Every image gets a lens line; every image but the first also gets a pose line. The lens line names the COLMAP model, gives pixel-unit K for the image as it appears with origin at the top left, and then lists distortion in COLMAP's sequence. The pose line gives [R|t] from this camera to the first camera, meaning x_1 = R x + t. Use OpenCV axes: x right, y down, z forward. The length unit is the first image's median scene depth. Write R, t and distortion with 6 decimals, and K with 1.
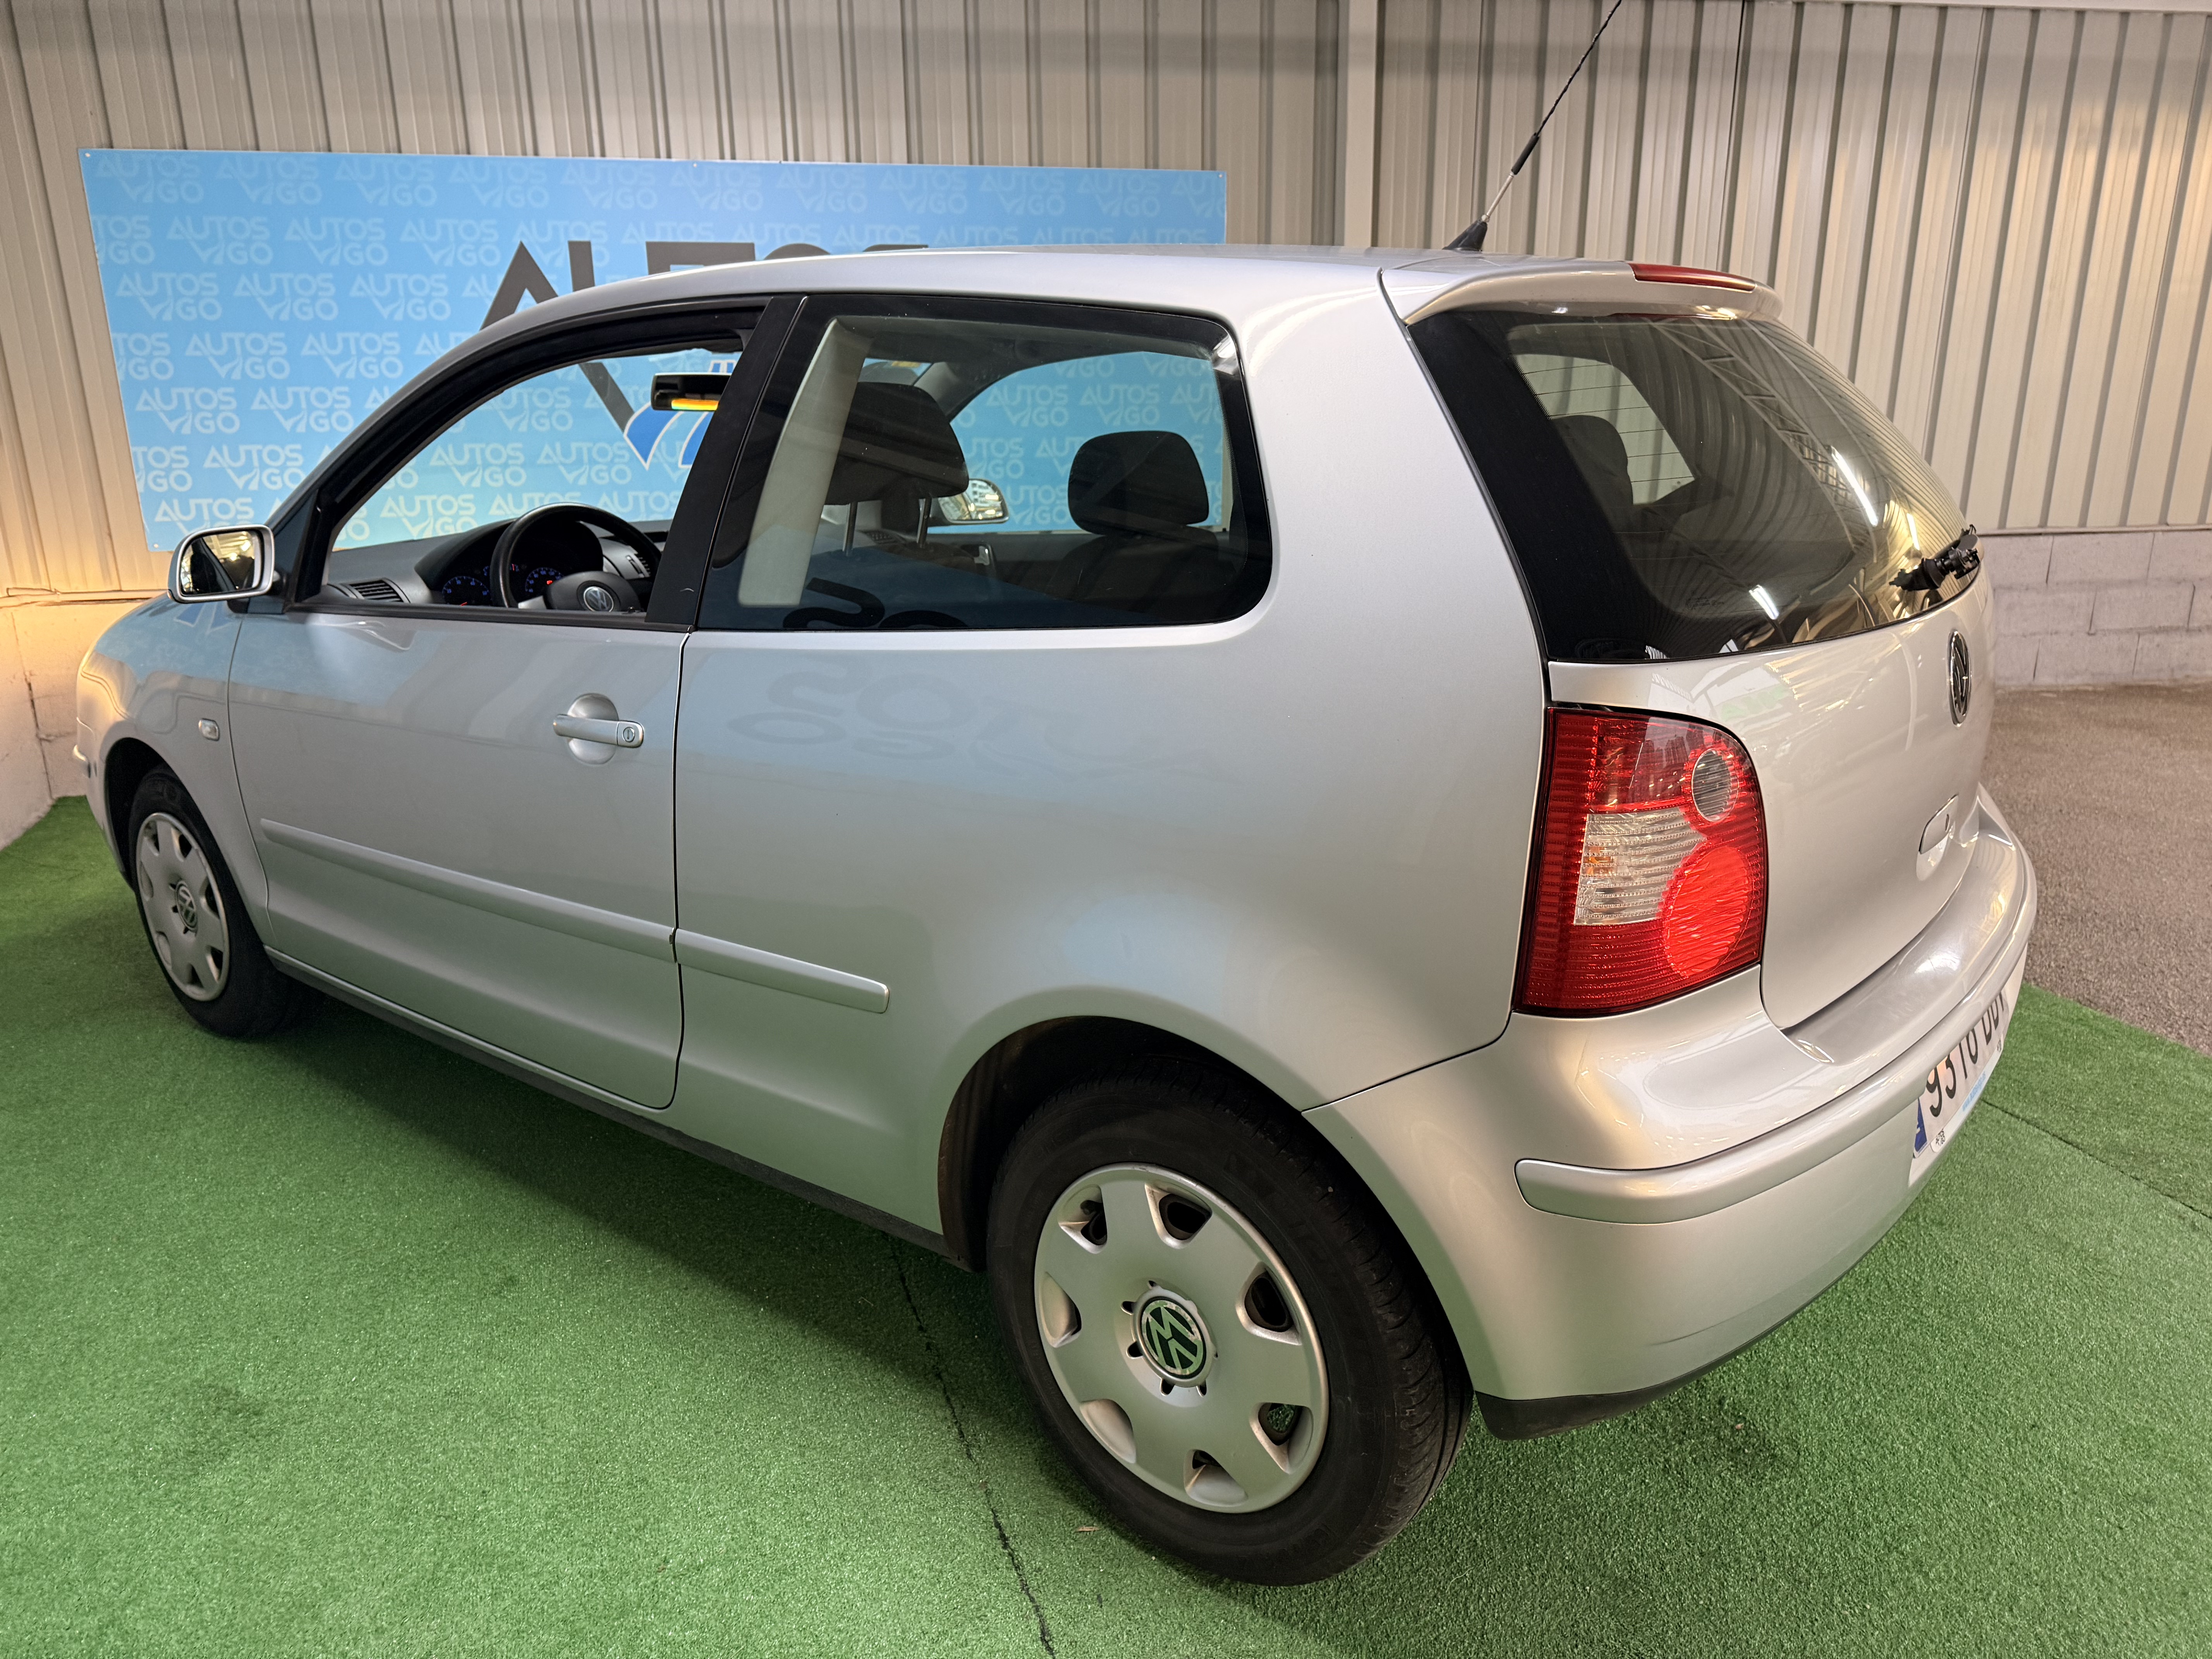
lens RADIAL K [[1520.6, 0, 1112.8], [0, 1520.6, 832.1], [0, 0, 1]] dist [0.011083, -0.011674]
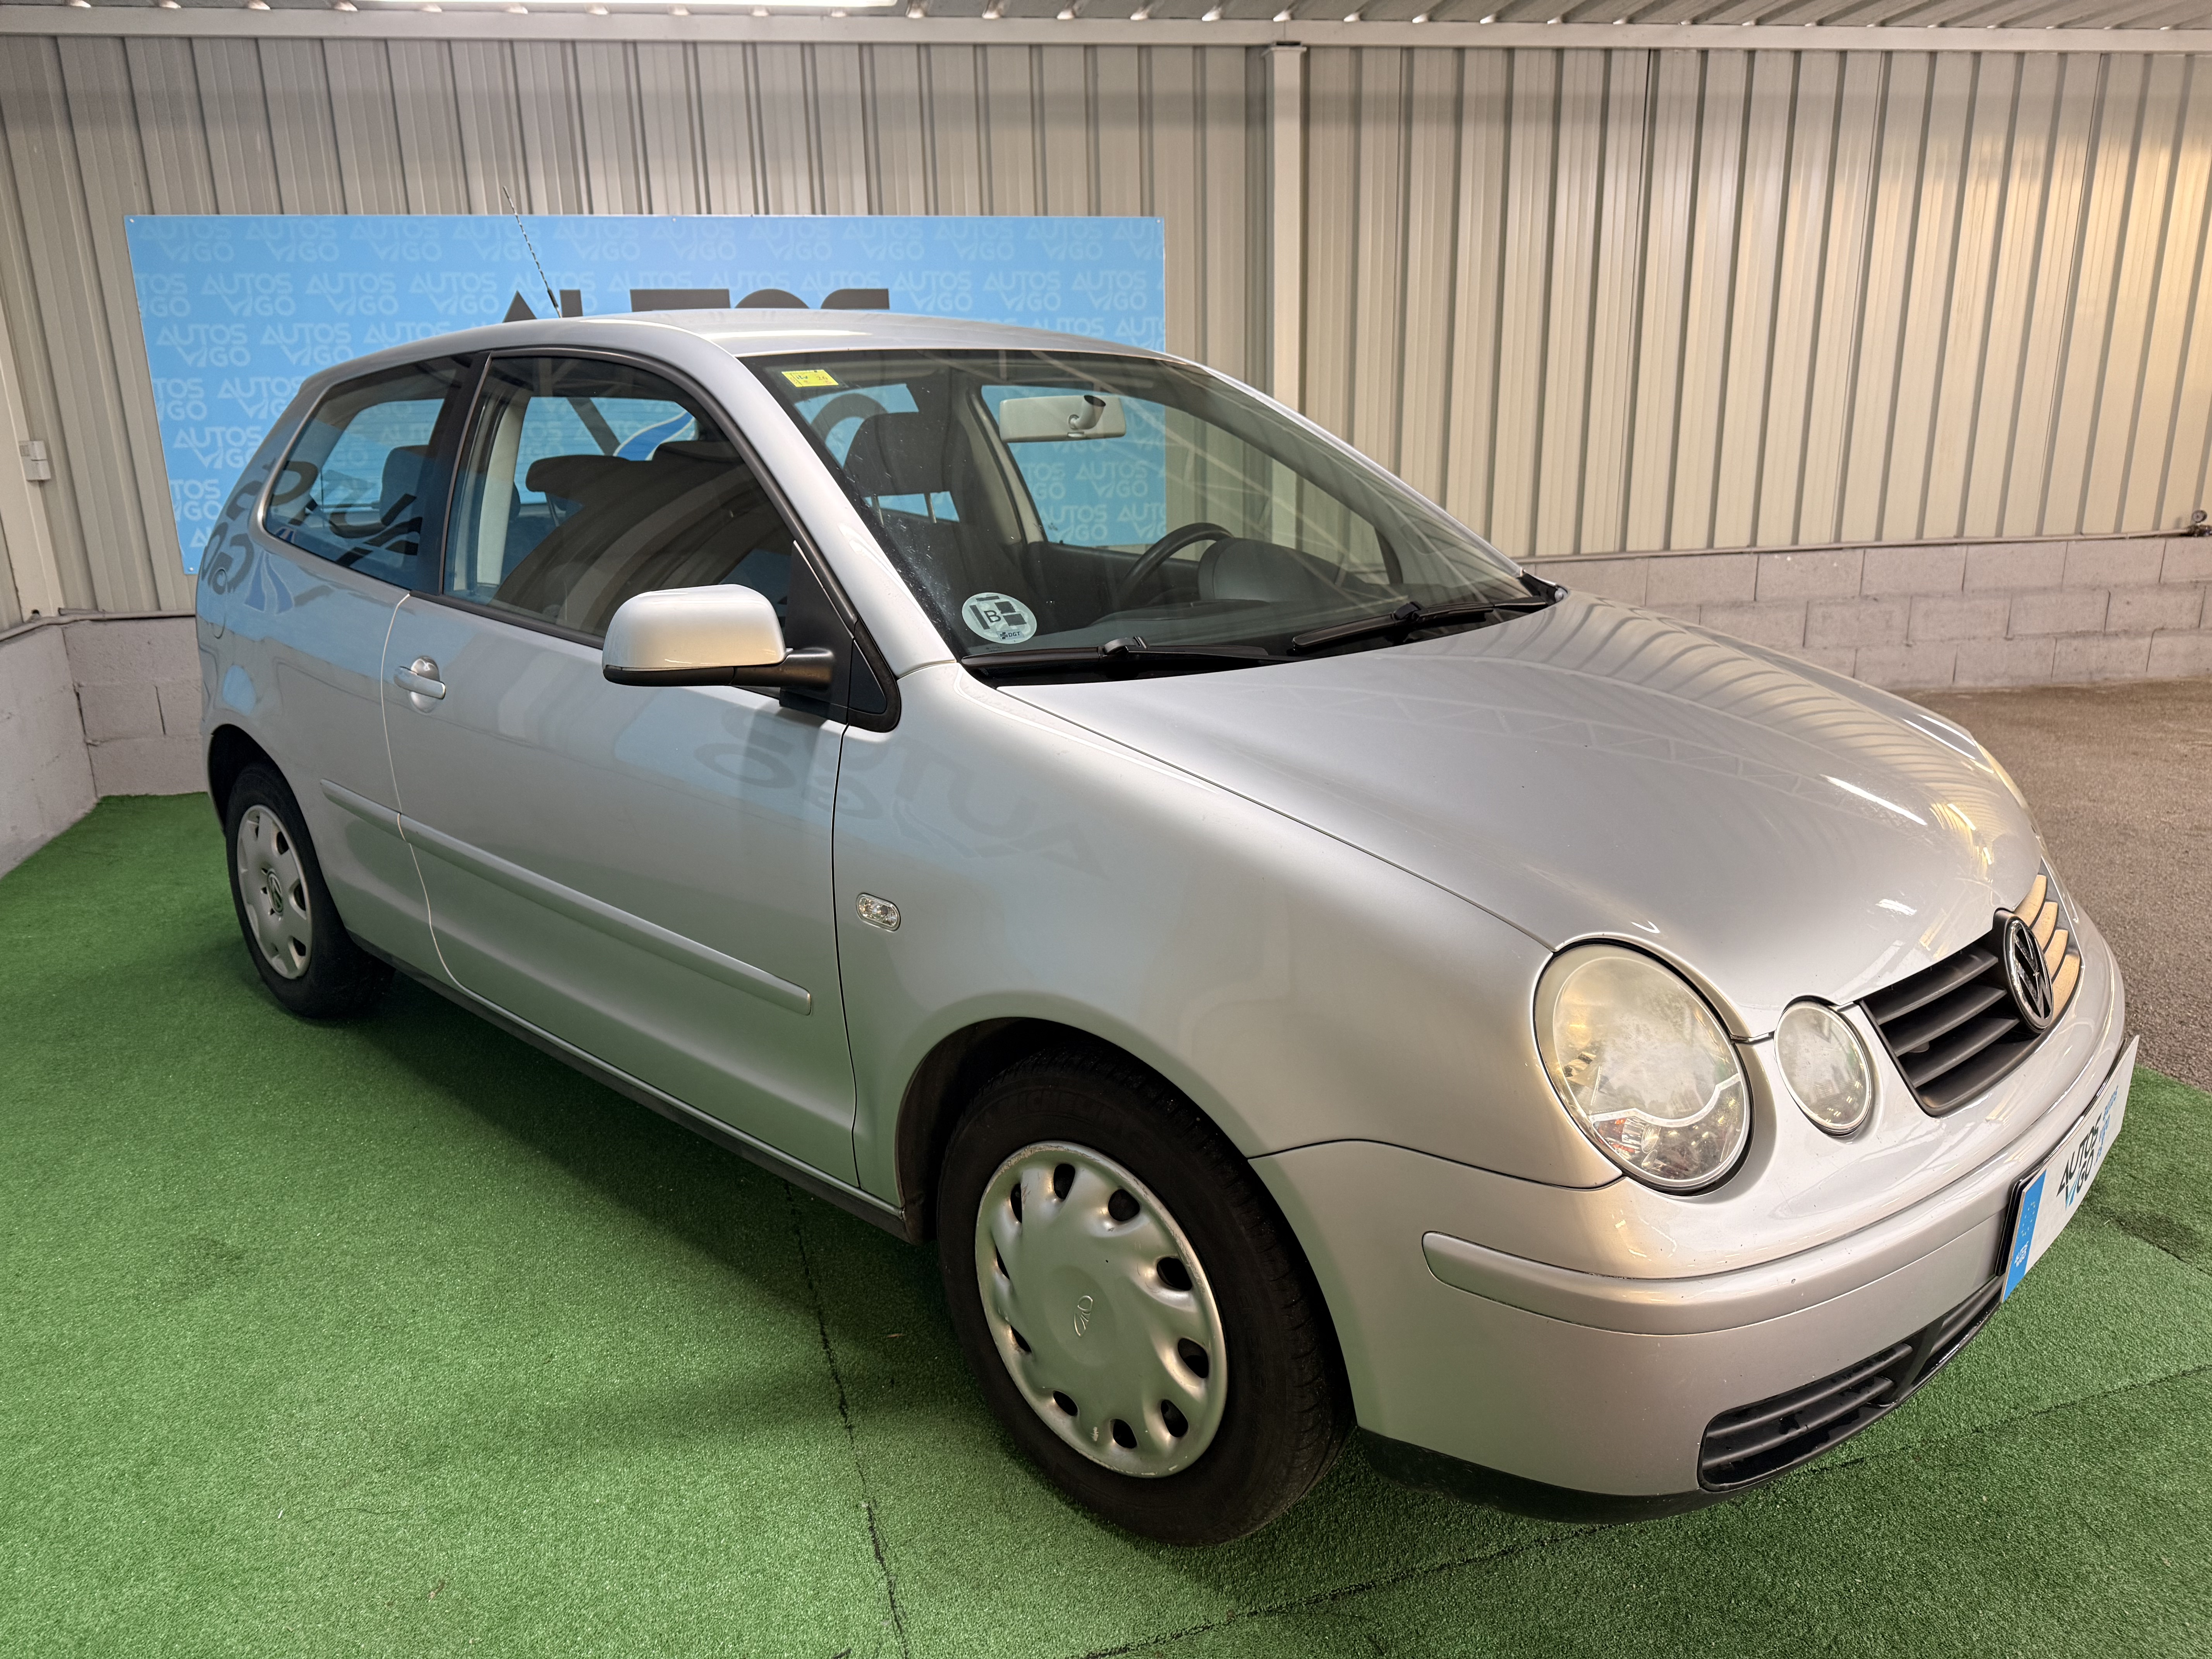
lens RADIAL K [[1520.6, 0, 1105.4], [0, 1520.6, 832.6], [0, 0, 1]] dist [0.011083, -0.011674]
pose [[0.999521, -0.004193, -0.030670, 0.068859], [0.003635, 0.999827, -0.018228, 0.025961], [0.030741, 0.018108, 0.999363, -0.082410]]
